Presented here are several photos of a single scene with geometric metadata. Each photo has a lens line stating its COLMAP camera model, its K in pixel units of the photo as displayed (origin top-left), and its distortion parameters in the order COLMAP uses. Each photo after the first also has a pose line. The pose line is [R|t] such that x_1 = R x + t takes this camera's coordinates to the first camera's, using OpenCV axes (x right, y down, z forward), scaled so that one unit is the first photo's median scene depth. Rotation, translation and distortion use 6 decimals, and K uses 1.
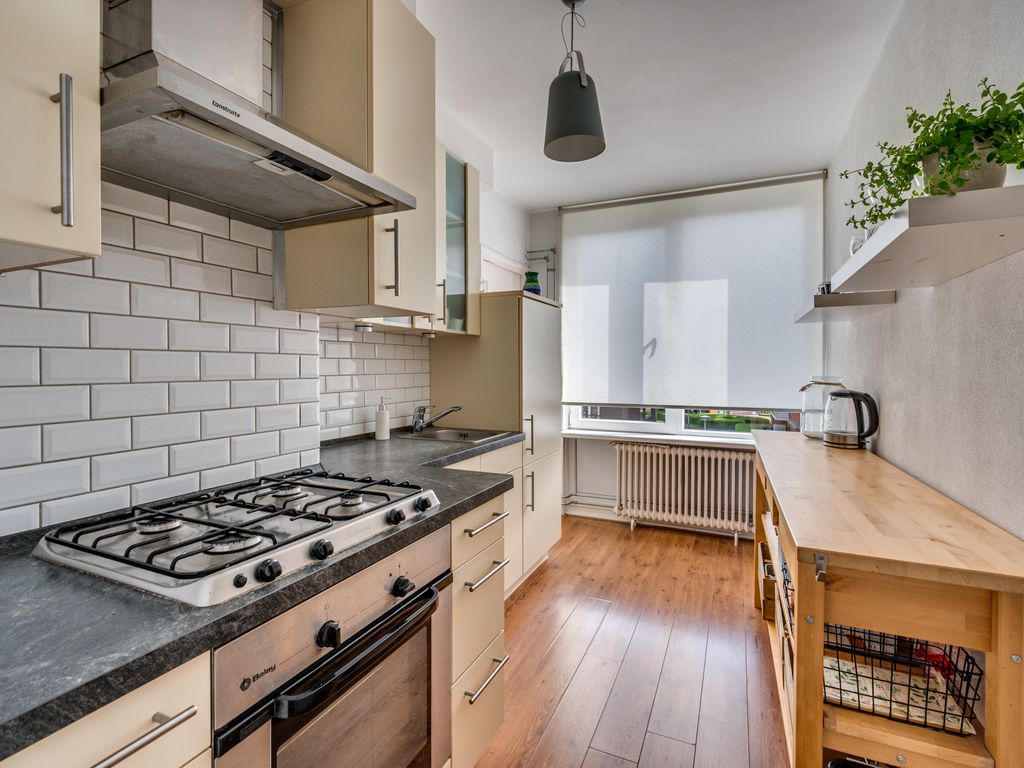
lens RADIAL K [[512.6, 0, 491.1], [0, 512.6, 364.7], [0, 0, 1]] dist [-0.000316, 0.000507]
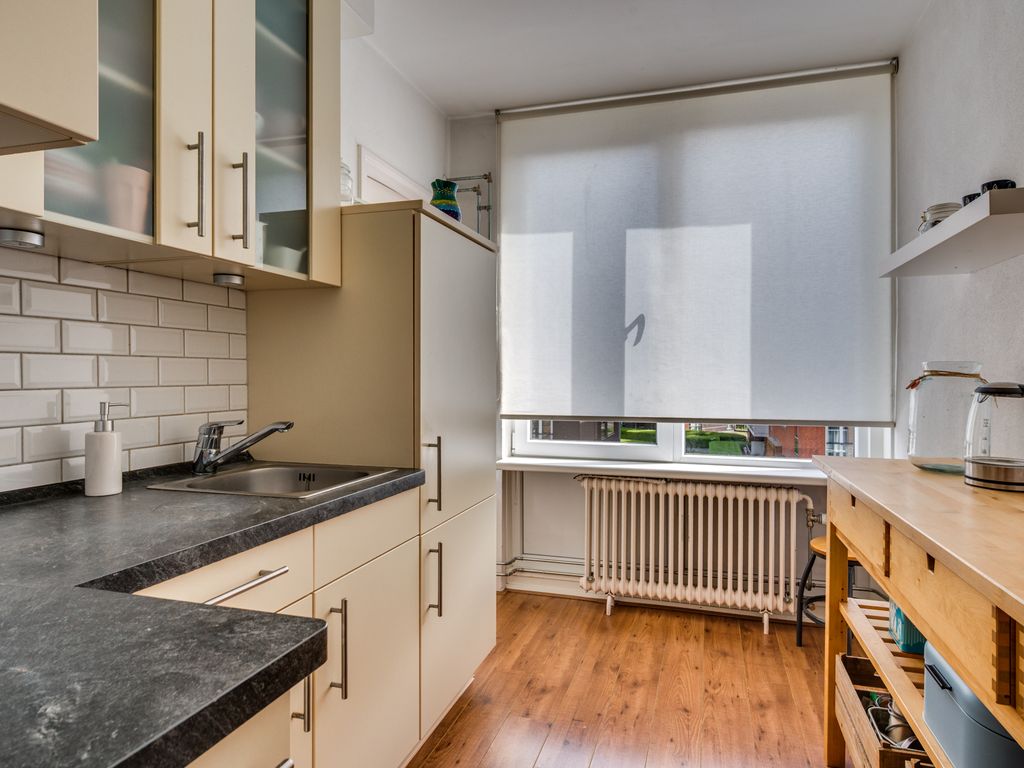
lens RADIAL K [[631.8, 0, 515.1], [0, 631.8, 382.3], [0, 0, 1]] dist [0.001600, 0.000409]
pose [[0.988885, -0.001486, 0.148676, 0.046669], [-0.000878, 0.999874, 0.015835, 0.024259], [-0.148680, -0.015789, 0.988759, 0.261418]]
